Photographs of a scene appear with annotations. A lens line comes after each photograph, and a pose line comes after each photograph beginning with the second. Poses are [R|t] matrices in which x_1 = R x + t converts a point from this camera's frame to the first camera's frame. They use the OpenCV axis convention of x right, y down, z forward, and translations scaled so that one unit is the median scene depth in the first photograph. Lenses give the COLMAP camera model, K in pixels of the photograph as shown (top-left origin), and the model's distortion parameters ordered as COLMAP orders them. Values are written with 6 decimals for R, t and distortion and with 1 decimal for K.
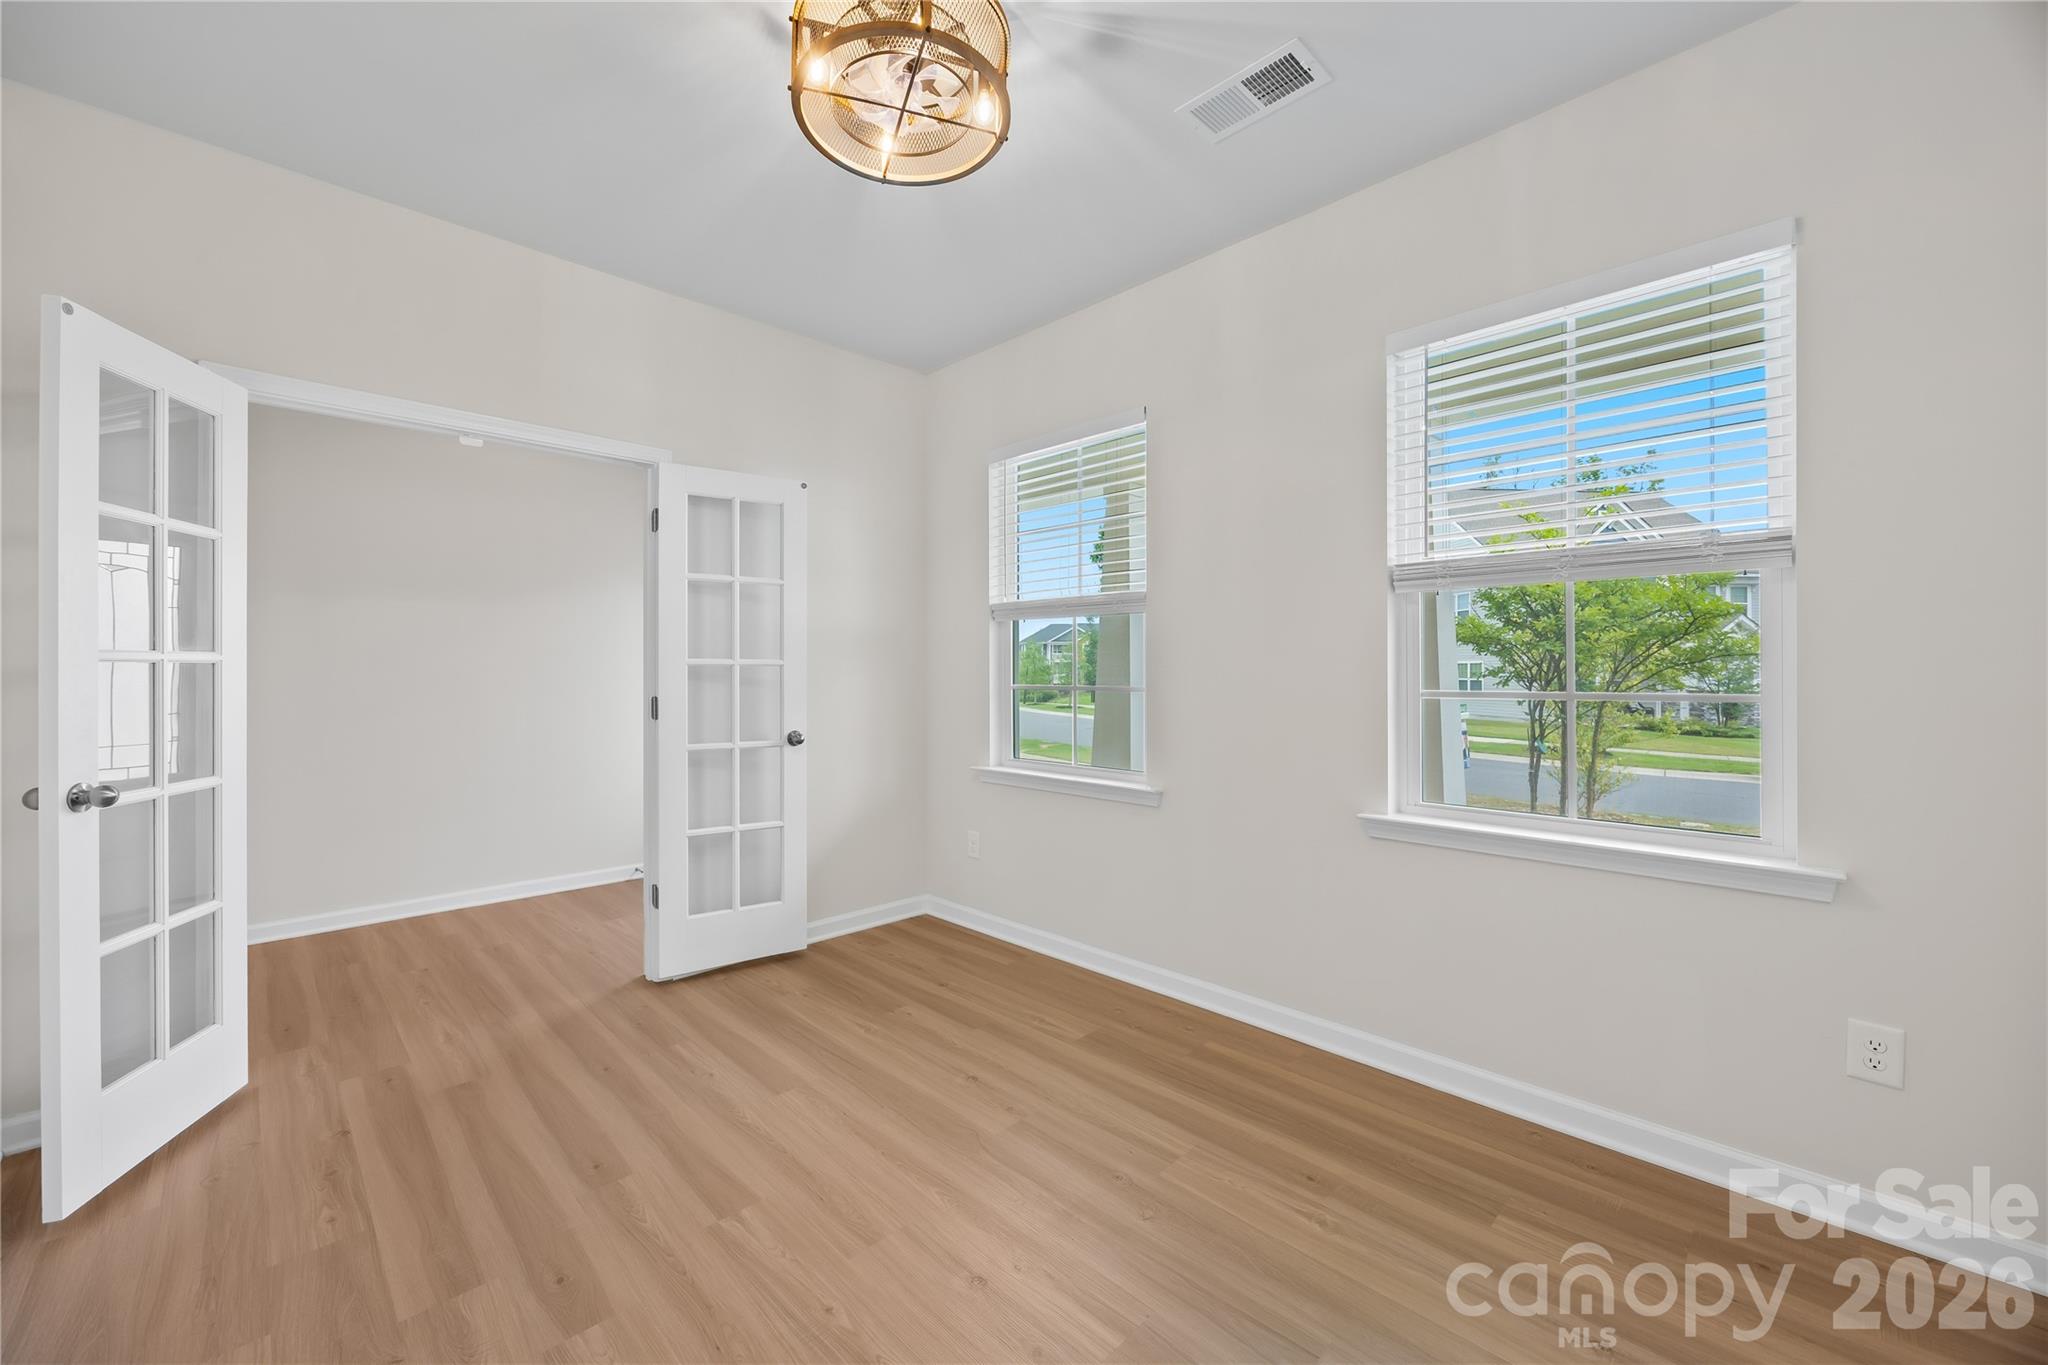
lens RADIAL K [[779.1, 0, 1020.4], [0, 779.1, 674.7], [0, 0, 1]] dist [-0.002285, 0.000093]
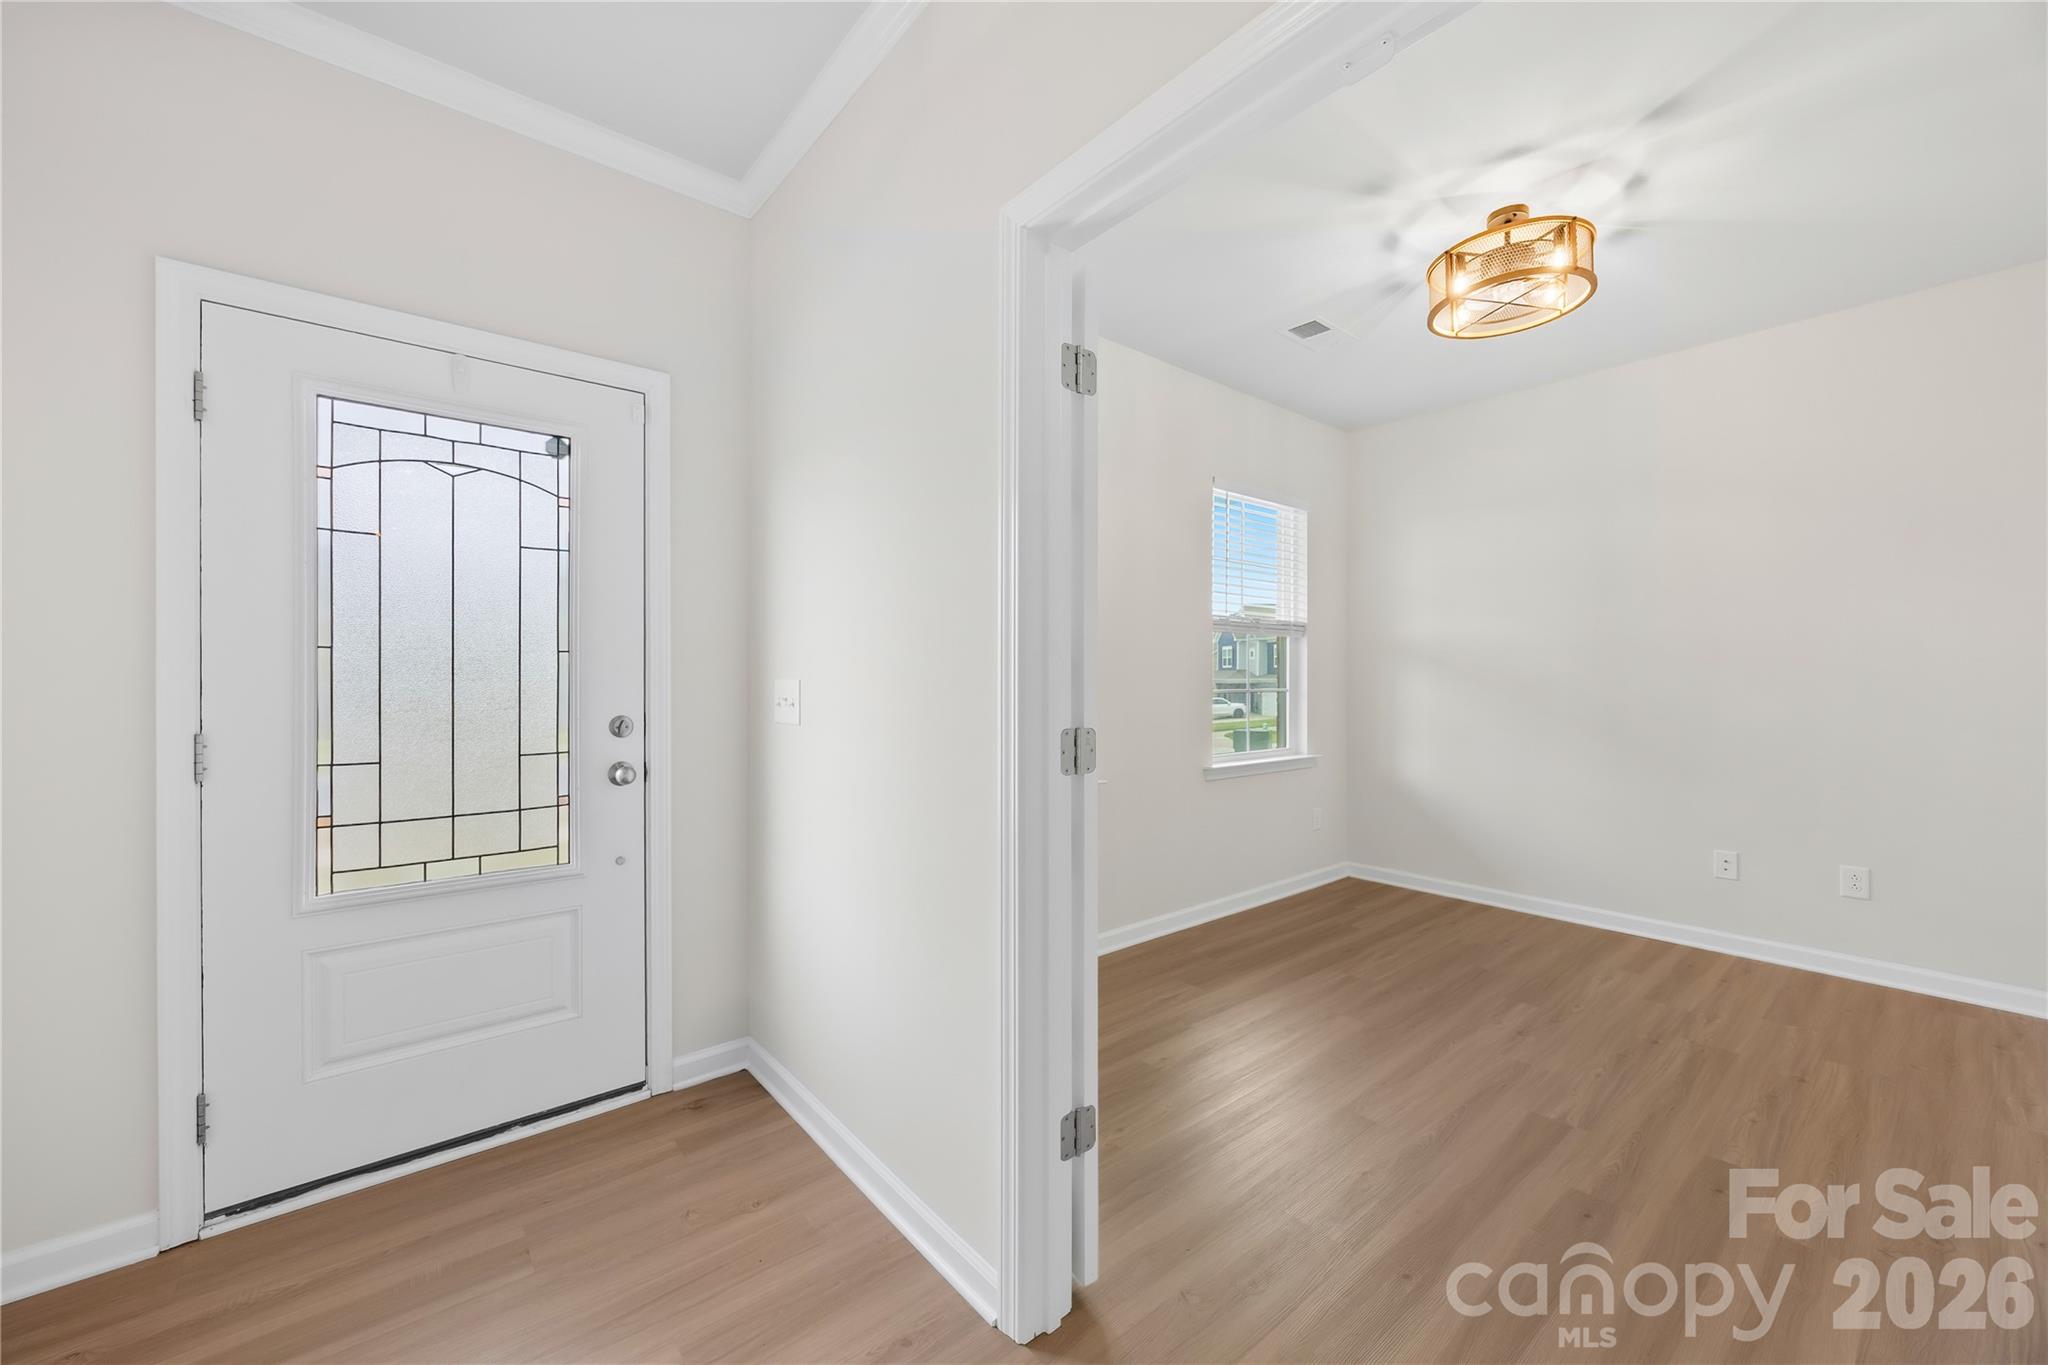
lens RADIAL K [[776.5, 0, 980.1], [0, 776.5, 693.4], [0, 0, 1]] dist [-0.005301, -0.000079]
pose [[0.123962, -0.014926, 0.992175, -1.510843], [0.000226, 0.999887, 0.015014, -0.001291], [-0.992287, -0.001637, 0.123952, 1.578719]]
